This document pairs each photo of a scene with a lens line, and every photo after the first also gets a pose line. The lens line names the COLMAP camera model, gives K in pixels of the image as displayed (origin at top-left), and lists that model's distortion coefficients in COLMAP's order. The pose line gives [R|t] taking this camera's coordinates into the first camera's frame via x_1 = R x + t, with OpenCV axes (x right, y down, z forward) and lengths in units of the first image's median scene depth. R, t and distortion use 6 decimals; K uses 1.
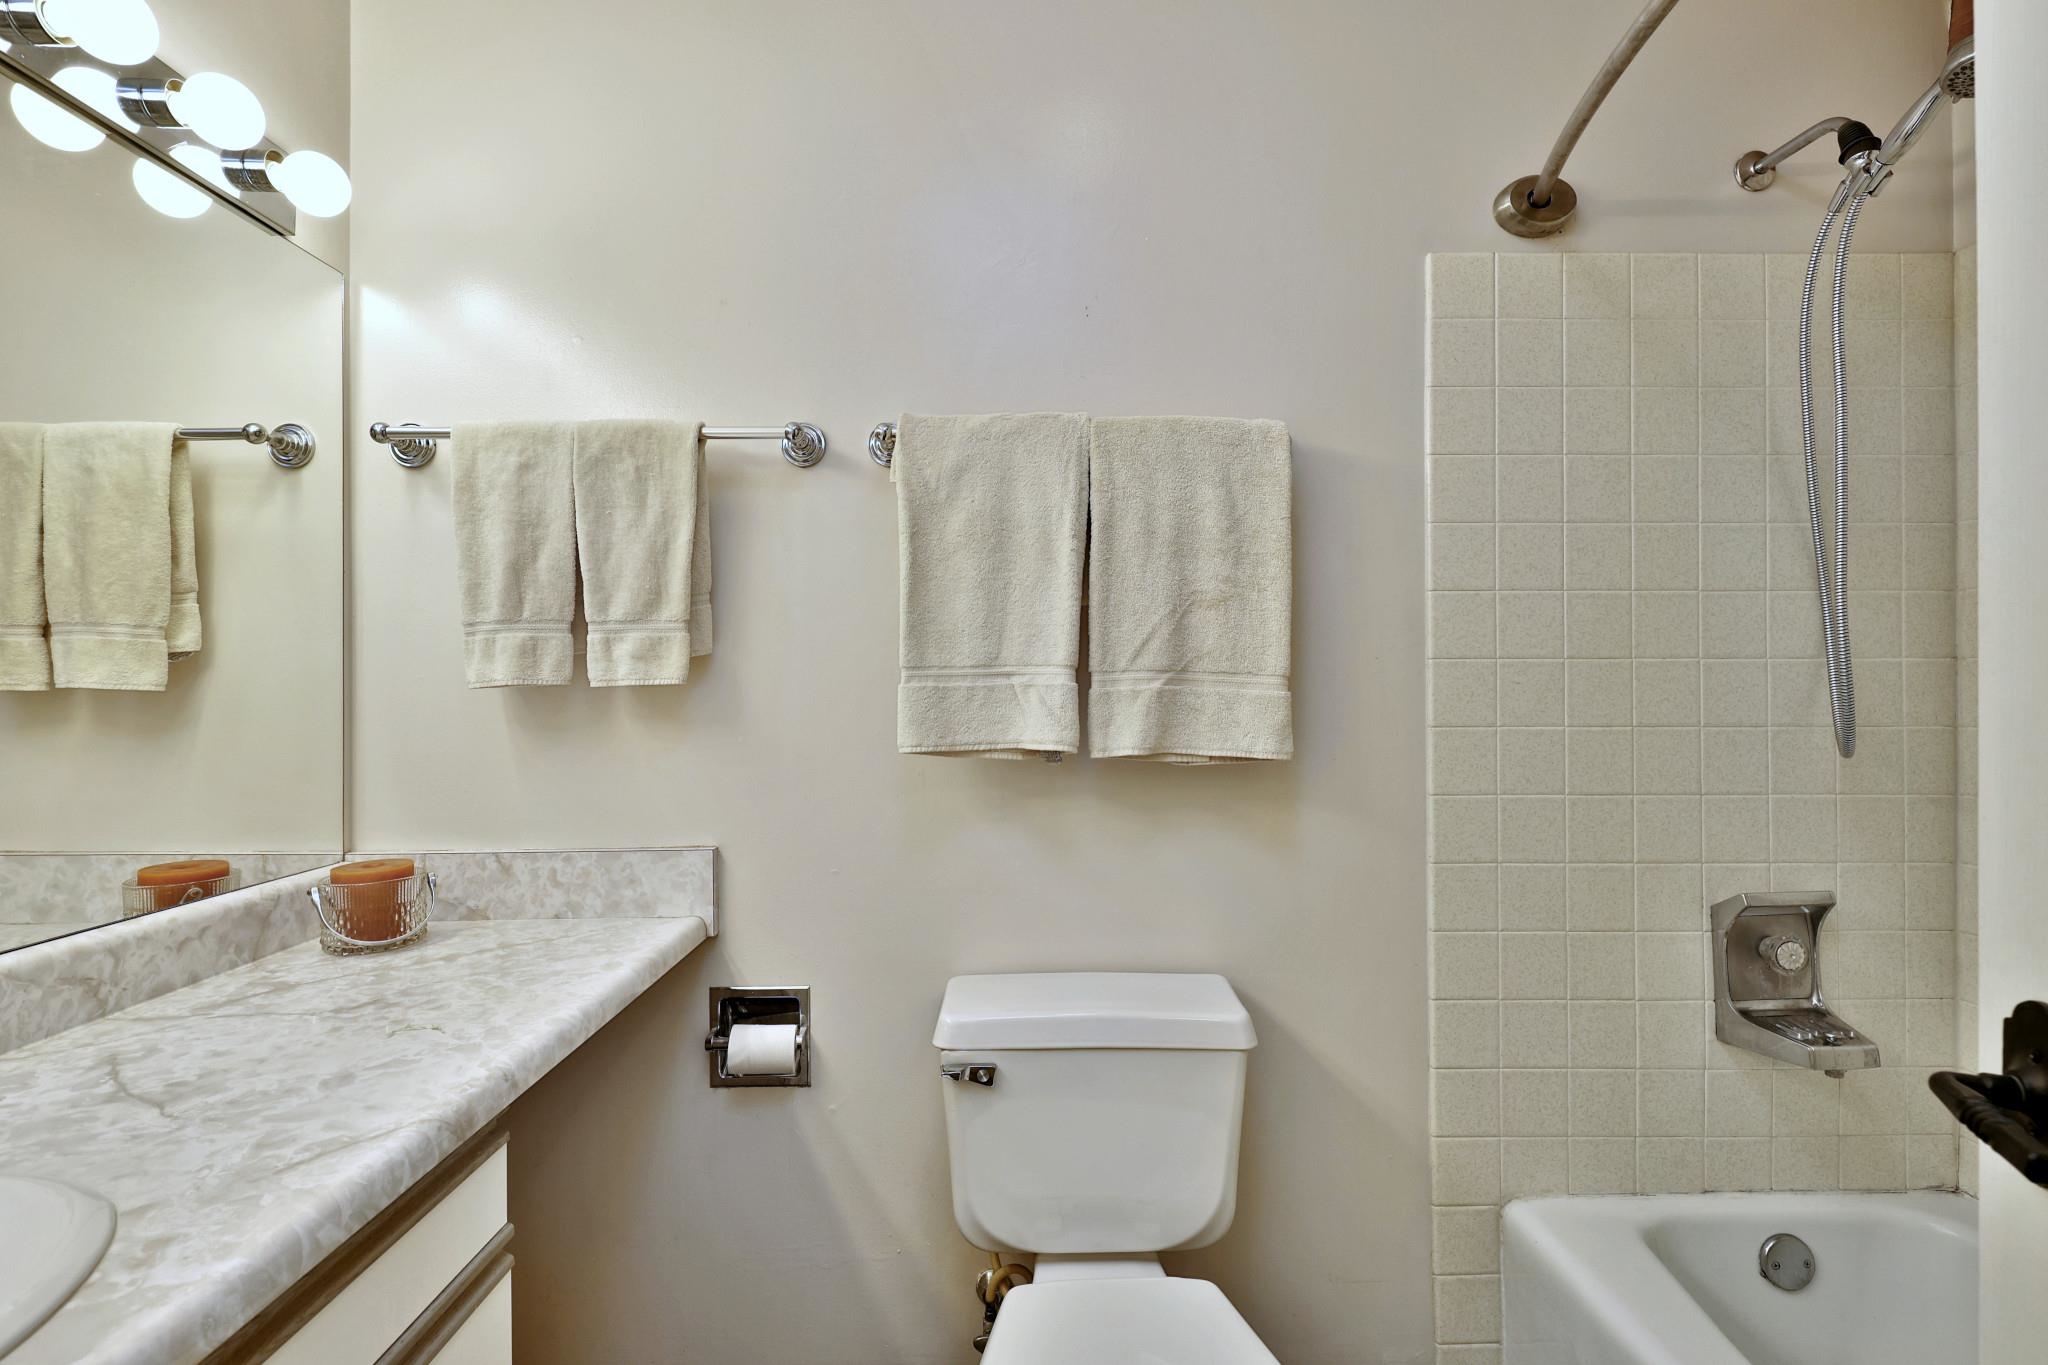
lens RADIAL K [[980.9, 0, 1034.4], [0, 980.9, 684.6], [0, 0, 1]] dist [-0.000147, -0.000212]
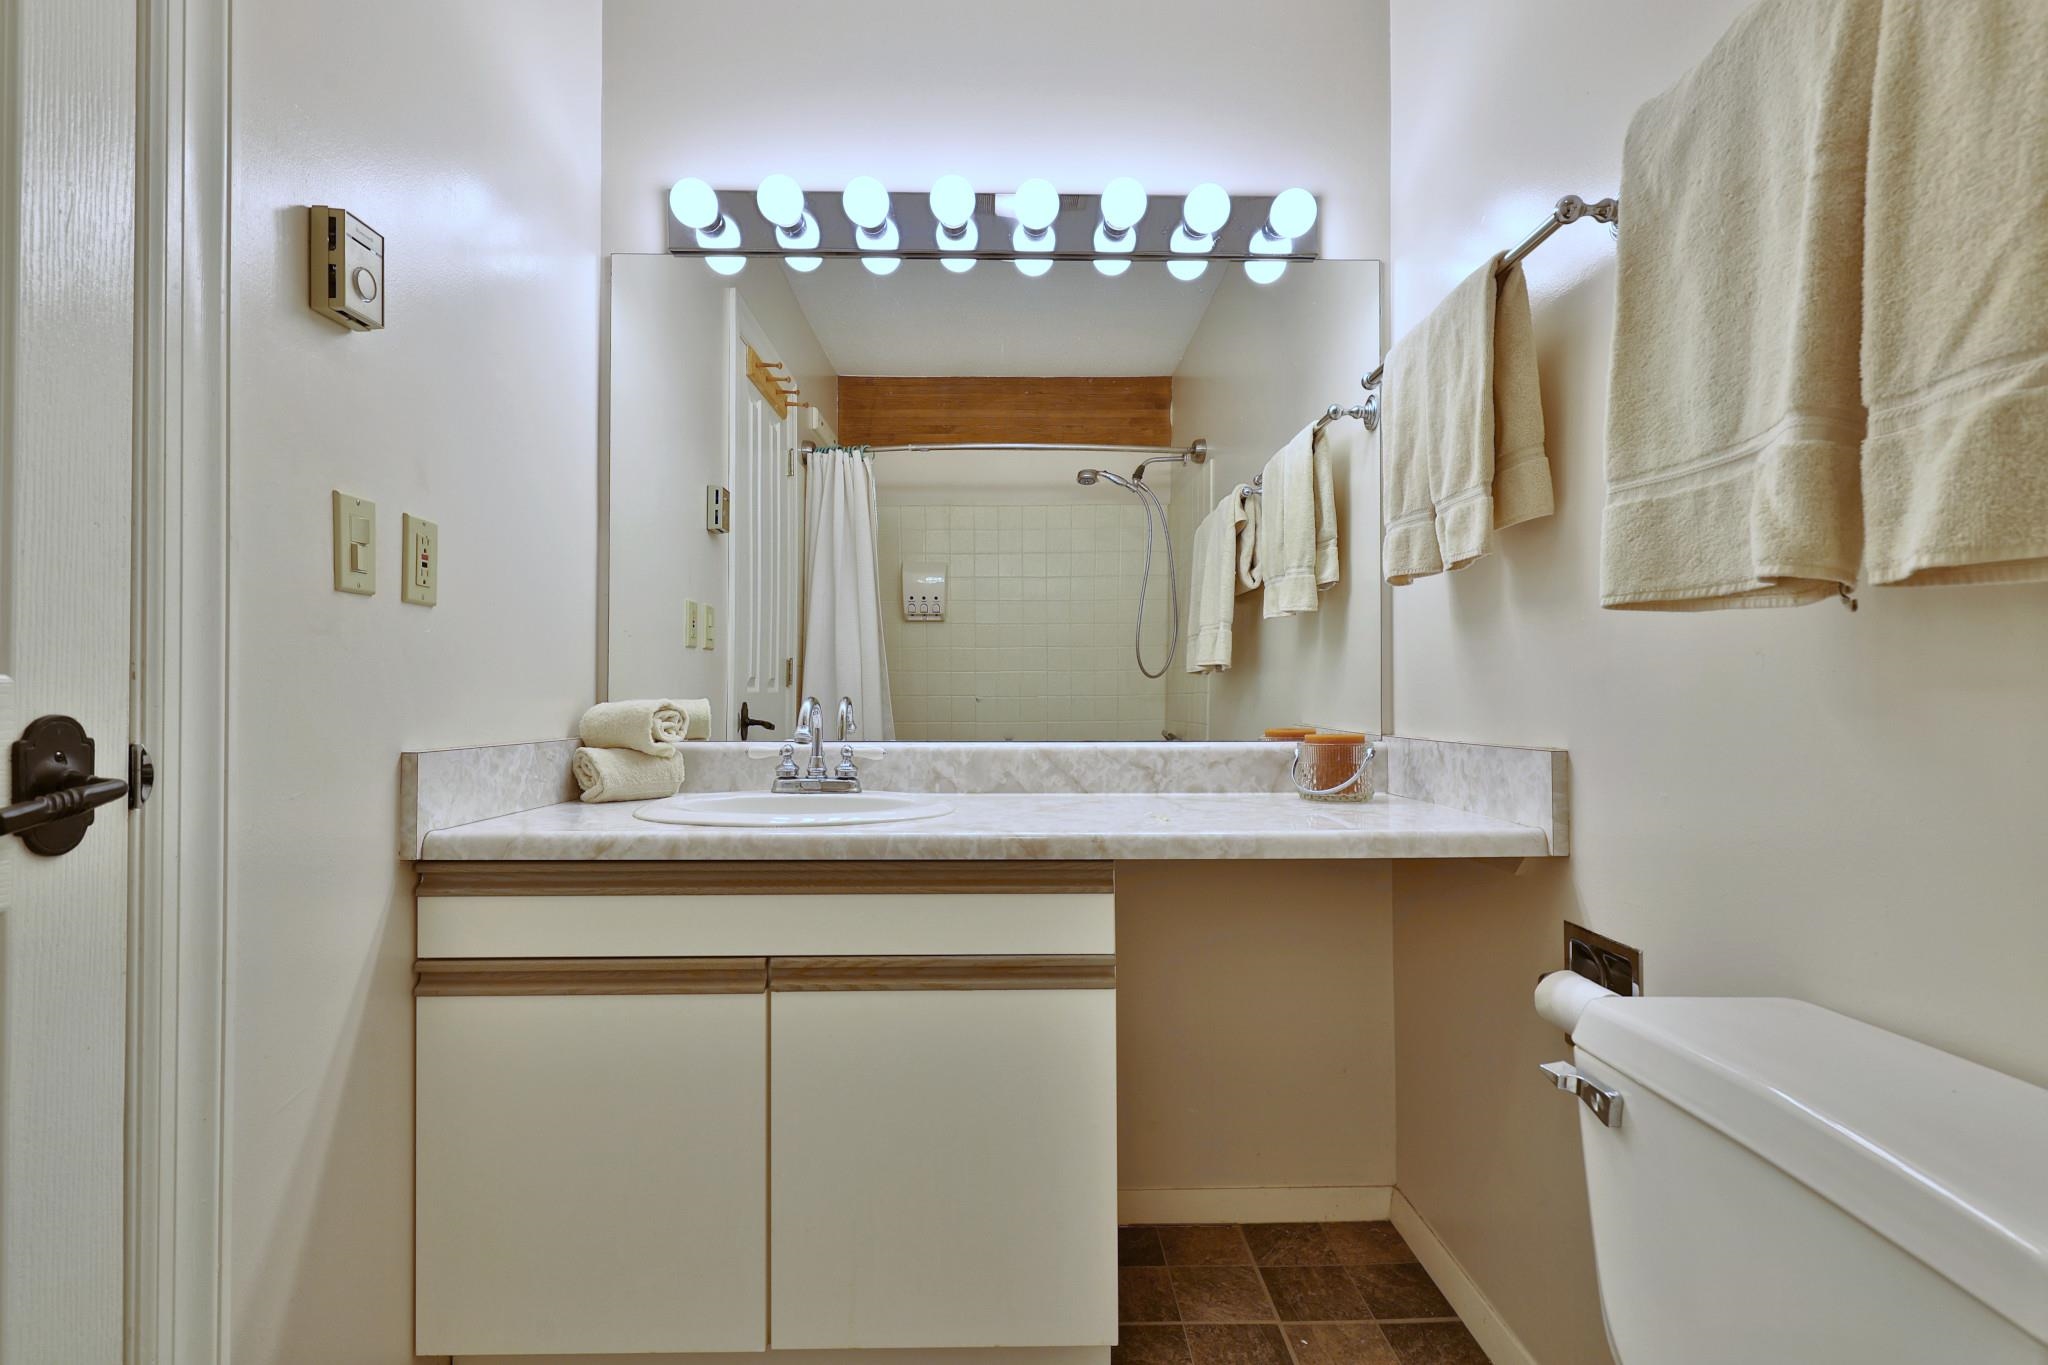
lens RADIAL K [[980.9, 0, 1033.2], [0, 980.9, 682.6], [0, 0, 1]] dist [-0.000147, -0.000212]
pose [[-0.002385, -0.012354, -0.999921, 0.537867], [-0.003090, 0.999919, -0.012347, 0.129177], [0.999992, 0.003060, -0.002423, 0.594788]]
